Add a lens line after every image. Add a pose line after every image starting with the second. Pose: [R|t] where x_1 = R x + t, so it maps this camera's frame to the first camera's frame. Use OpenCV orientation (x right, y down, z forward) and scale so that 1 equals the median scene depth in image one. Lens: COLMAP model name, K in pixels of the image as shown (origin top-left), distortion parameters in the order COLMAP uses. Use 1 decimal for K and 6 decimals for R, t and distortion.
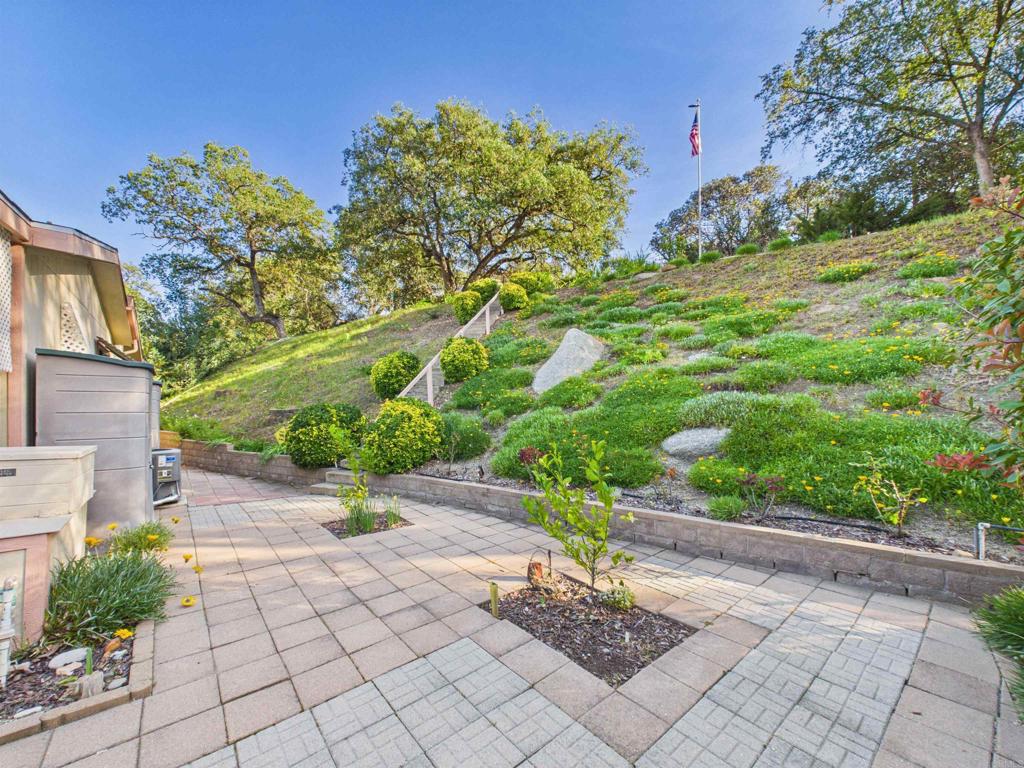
lens RADIAL K [[409.5, 0, 512.3], [0, 409.5, 385.8], [0, 0, 1]] dist [0.001012, 0.000075]
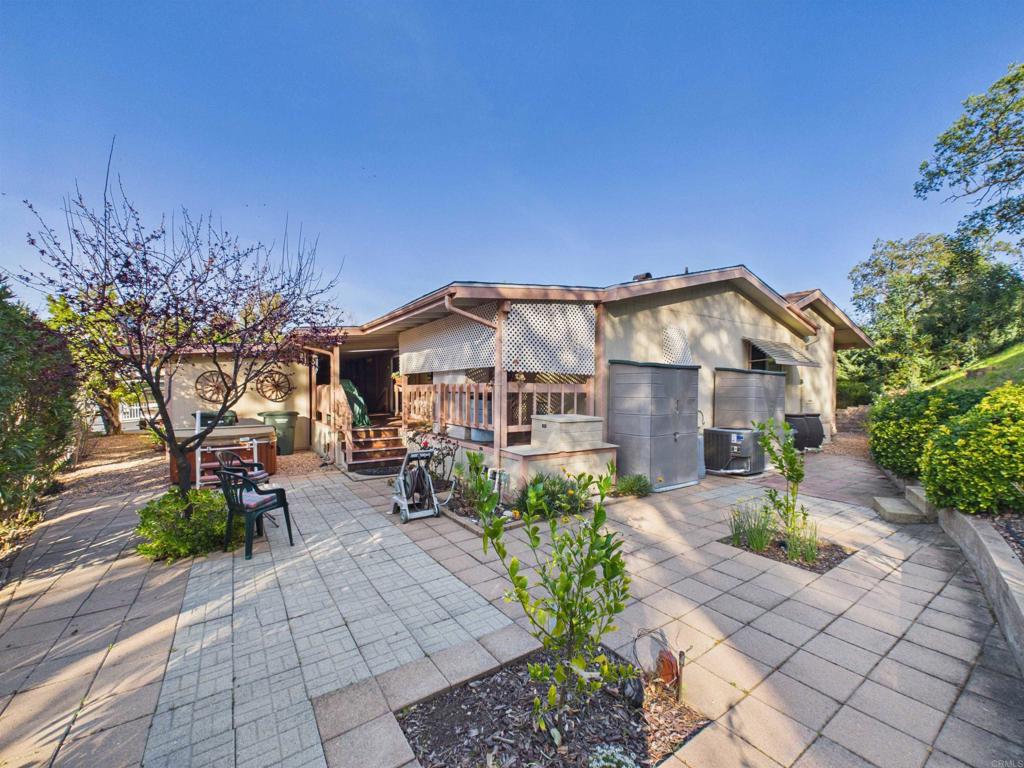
lens RADIAL K [[409.5, 0, 510.1], [0, 409.5, 390.9], [0, 0, 1]] dist [0.001012, 0.000075]
pose [[-0.096348, 0.004127, -0.995339, 0.483288], [0.052360, 0.998628, -0.000928, 0.016009], [0.993970, -0.052205, -0.096432, 0.588599]]
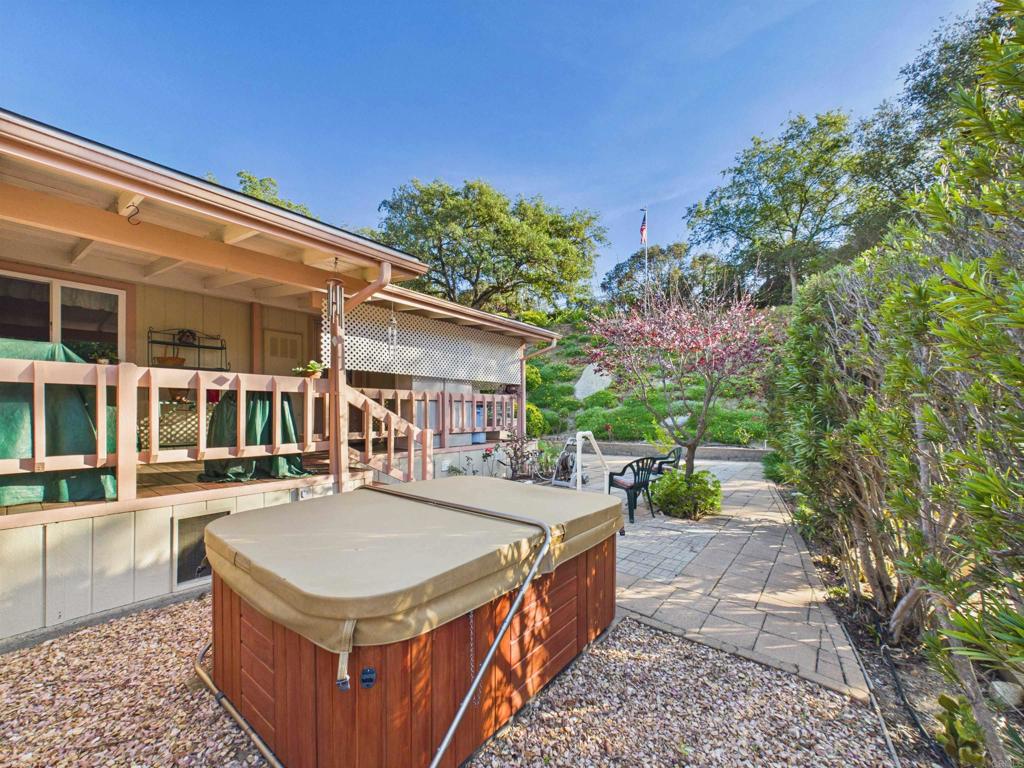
lens RADIAL K [[409.5, 0, 509.7], [0, 409.5, 393.3], [0, 0, 1]] dist [0.001012, 0.000075]
pose [[0.977209, 0.016024, 0.211674, -0.530528], [-0.019983, 0.999663, 0.016574, -0.025542], [-0.211337, -0.020426, 0.977200, -0.592948]]
